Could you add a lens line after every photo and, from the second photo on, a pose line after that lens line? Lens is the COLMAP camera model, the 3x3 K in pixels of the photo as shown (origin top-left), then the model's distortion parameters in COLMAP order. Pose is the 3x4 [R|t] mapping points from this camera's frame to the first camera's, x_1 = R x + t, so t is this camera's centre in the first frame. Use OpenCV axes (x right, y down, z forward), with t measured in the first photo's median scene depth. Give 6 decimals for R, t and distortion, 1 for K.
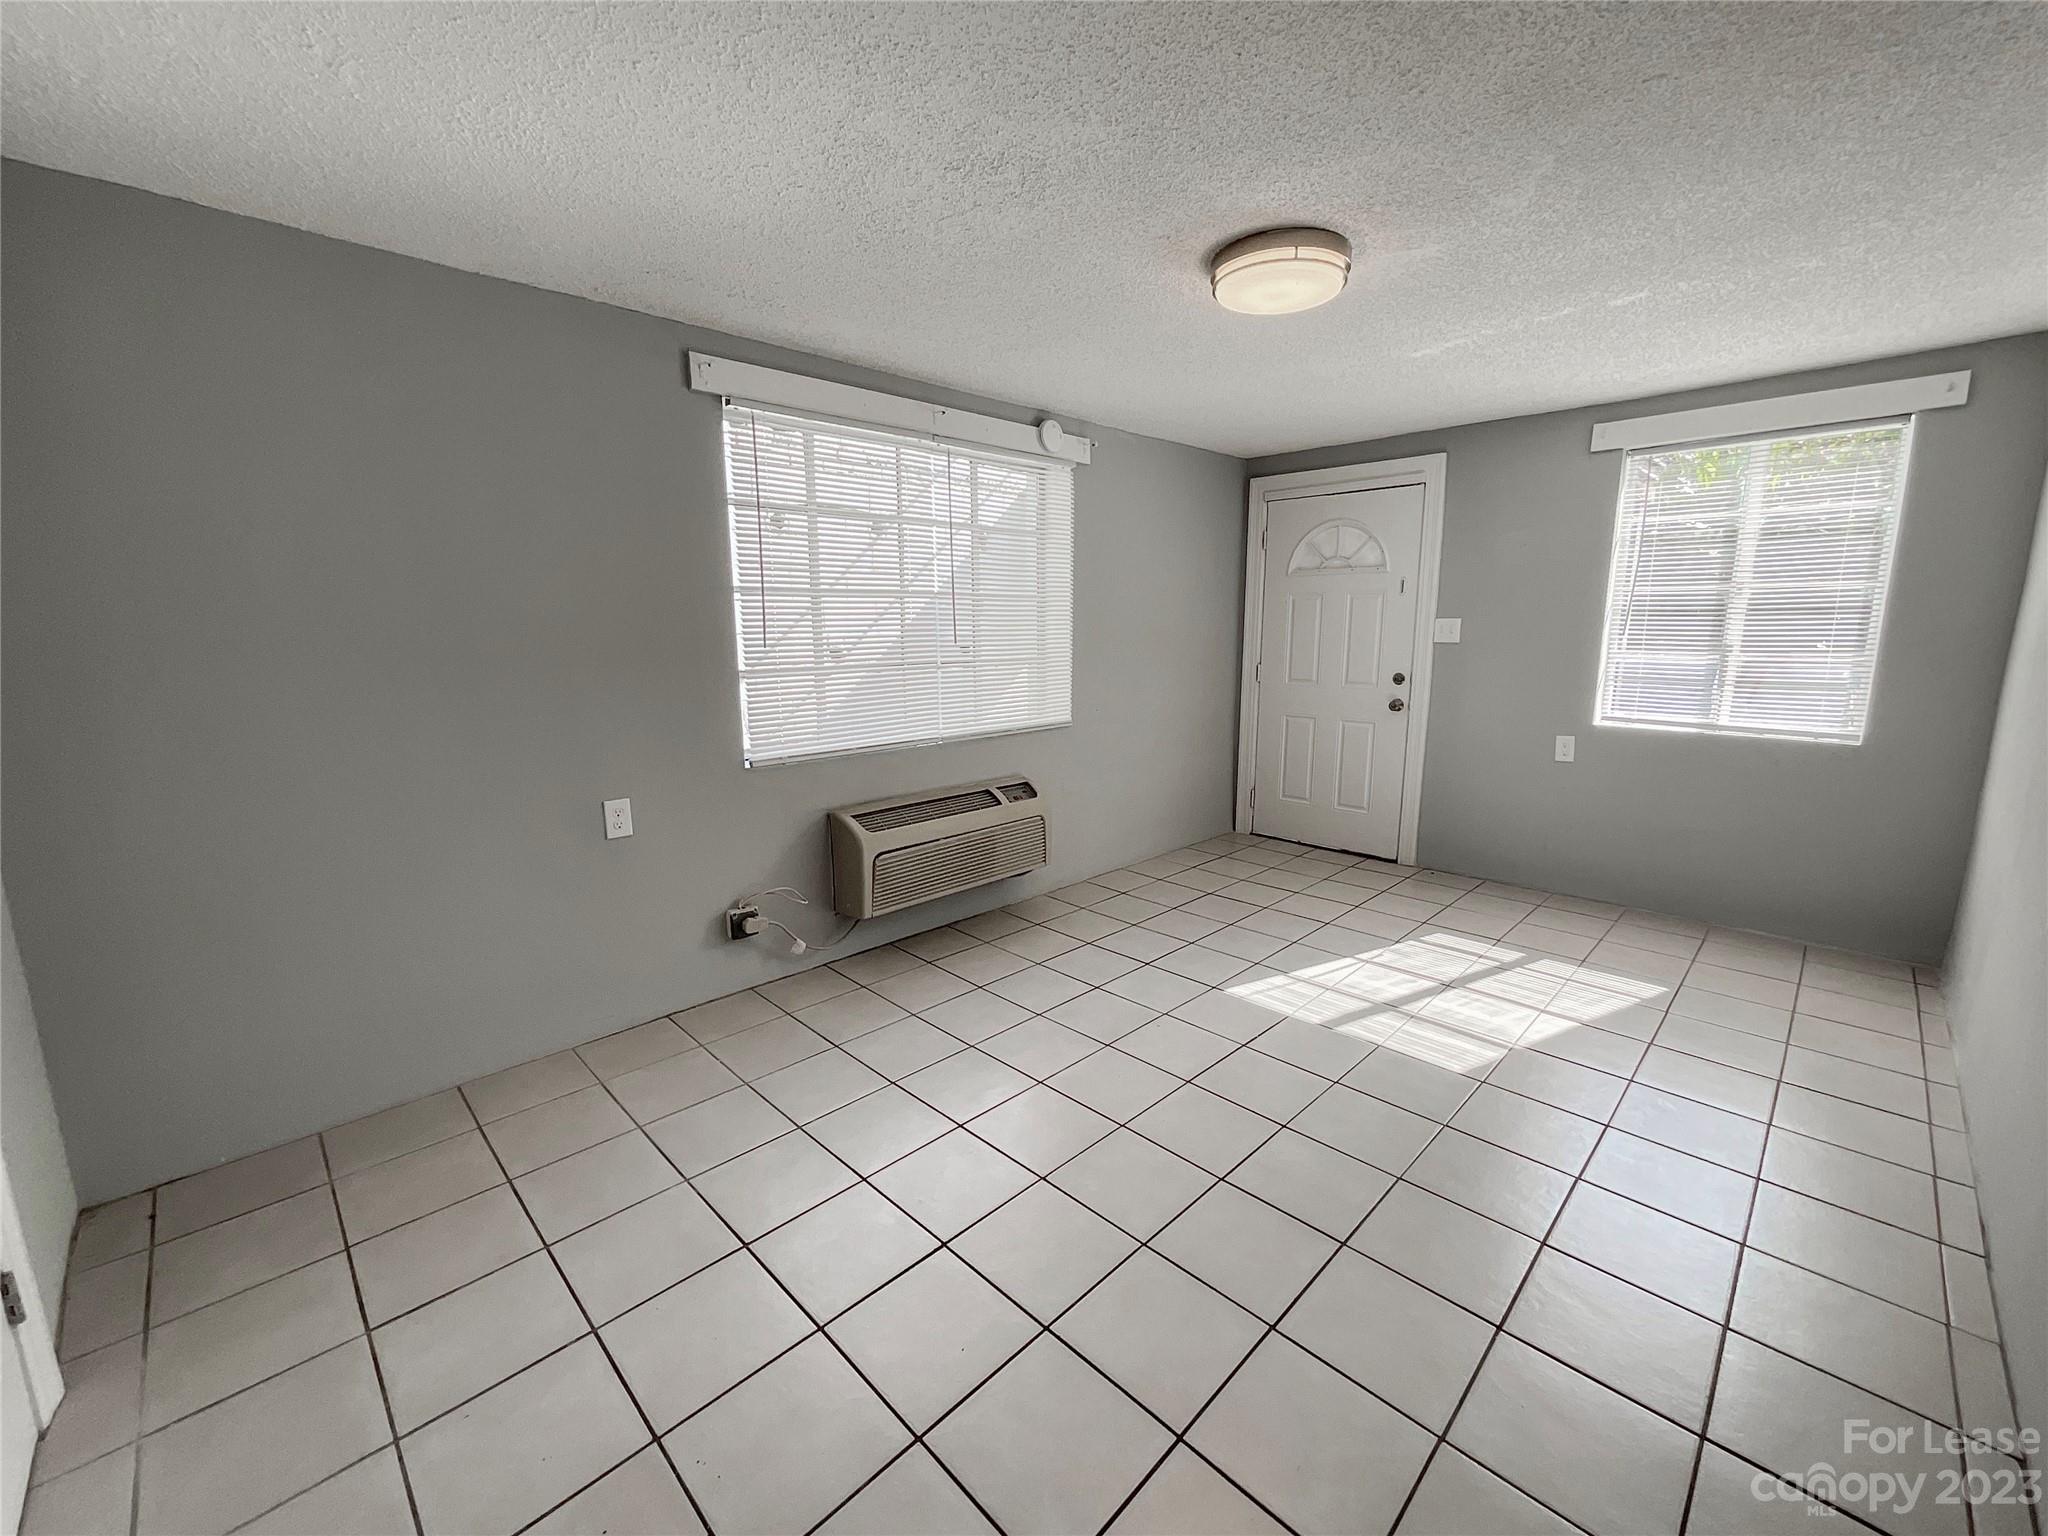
lens RADIAL K [[834.2, 0, 1024.3], [0, 834.2, 765.7], [0, 0, 1]] dist [0.000779, 0.000260]
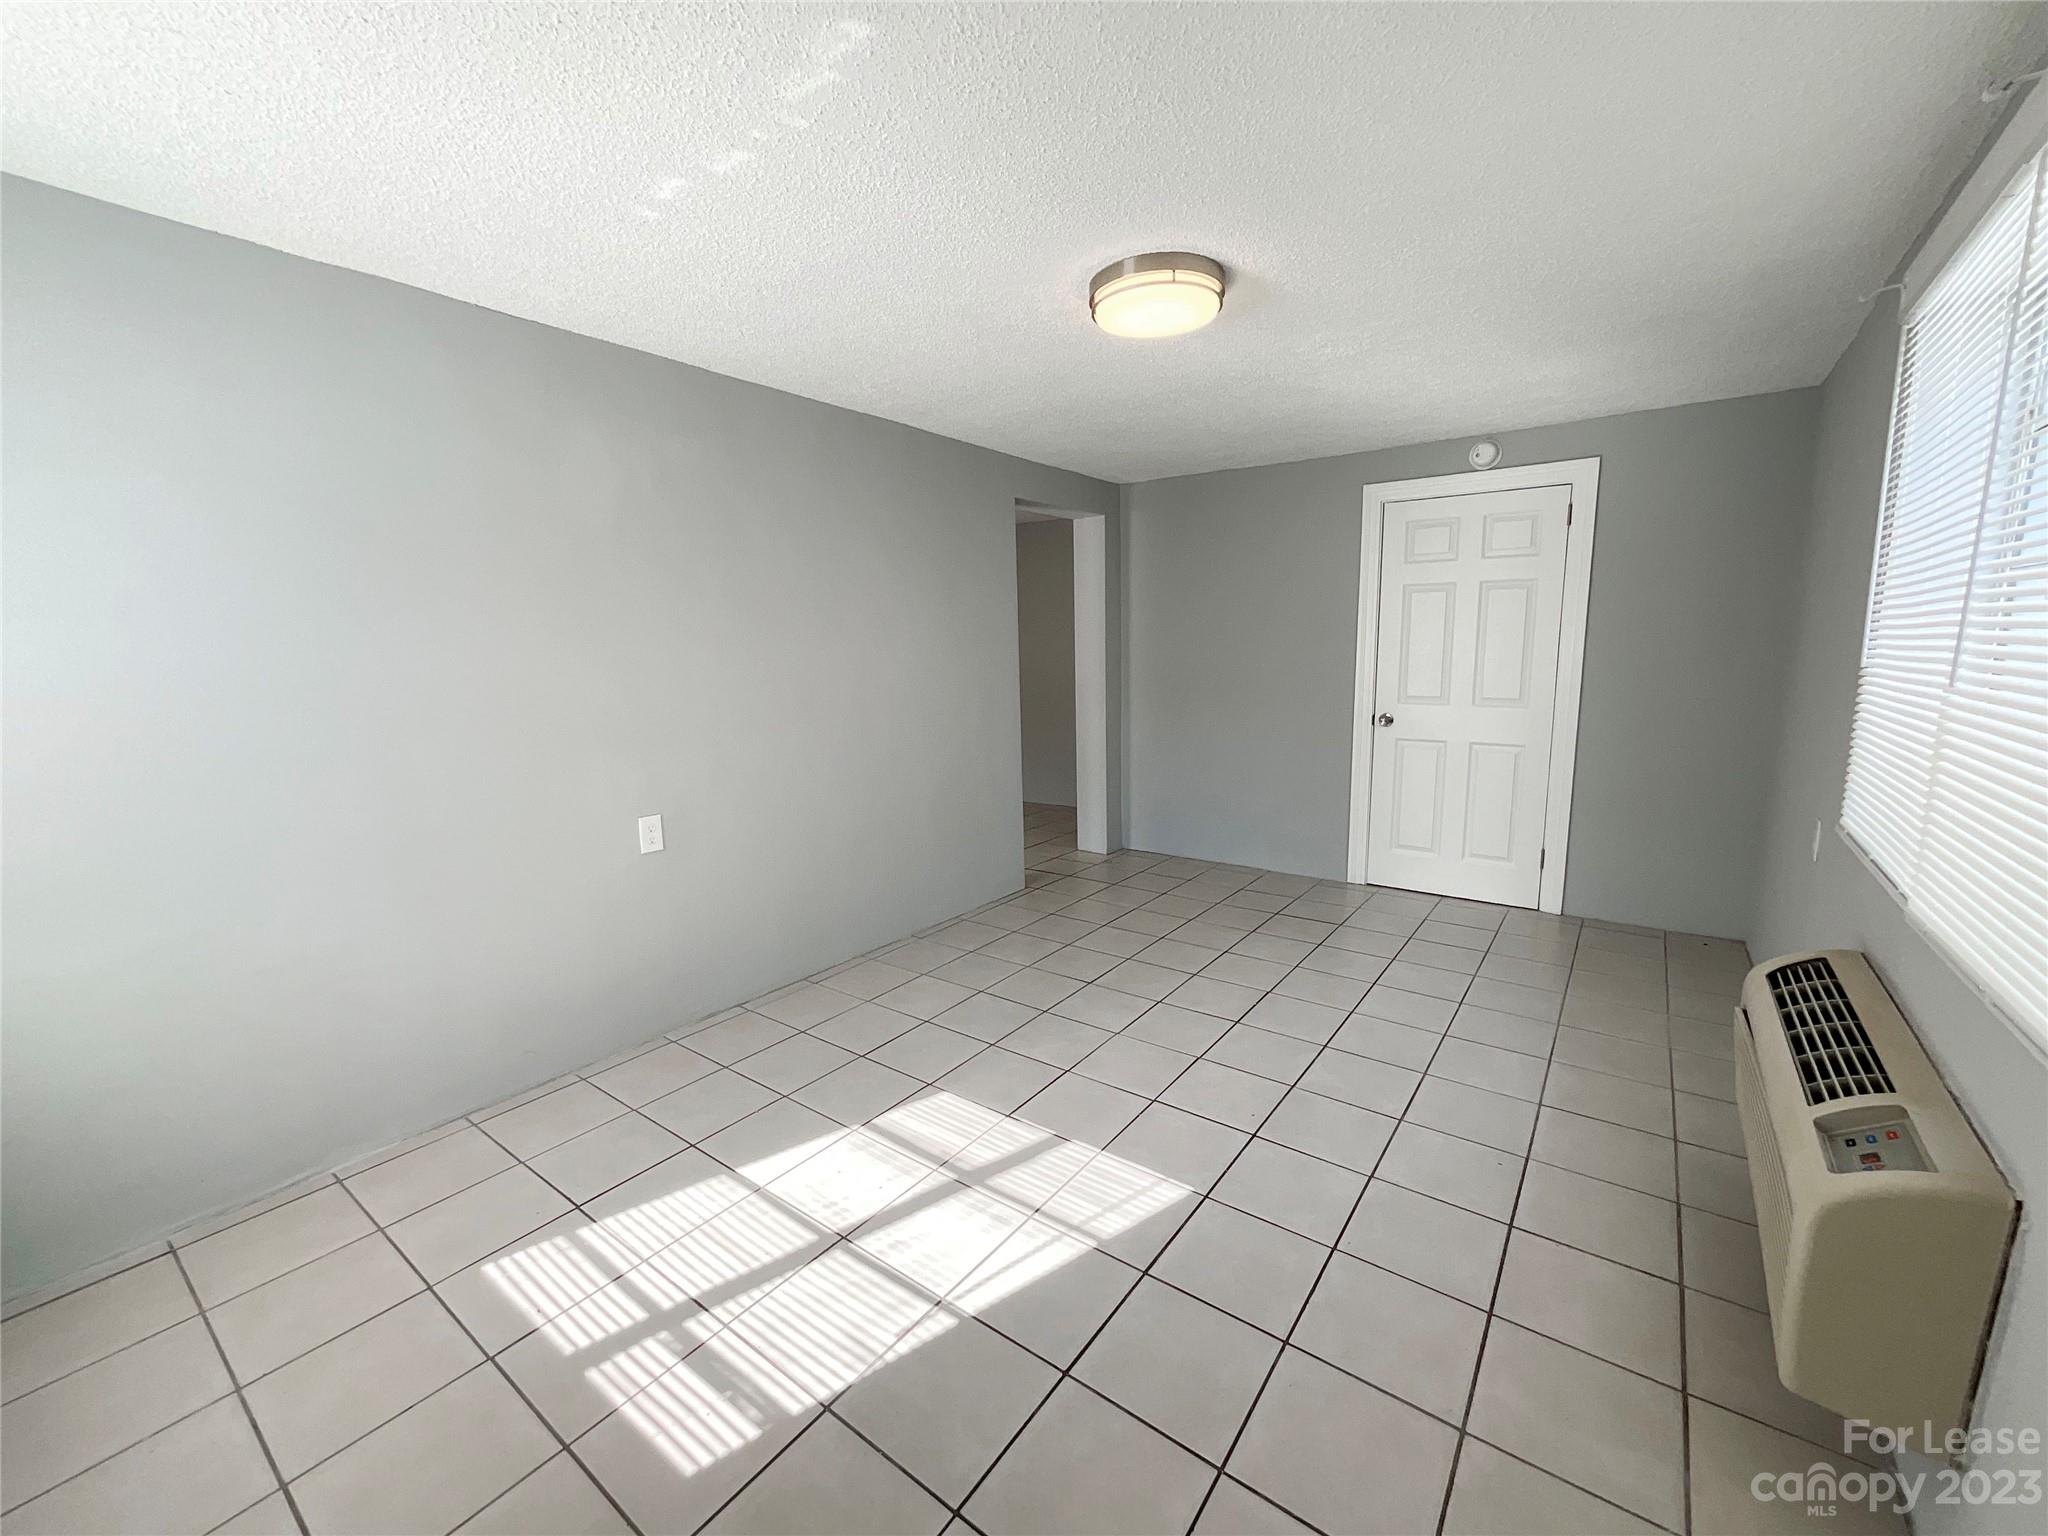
lens RADIAL K [[834.2, 0, 1023.4], [0, 834.2, 771.1], [0, 0, 1]] dist [0.000779, 0.000260]
pose [[-0.989265, 0.042771, -0.139732, 0.446632], [-0.004387, 0.947083, 0.320958, -0.258761], [0.146065, 0.318126, -0.936729, 1.478124]]
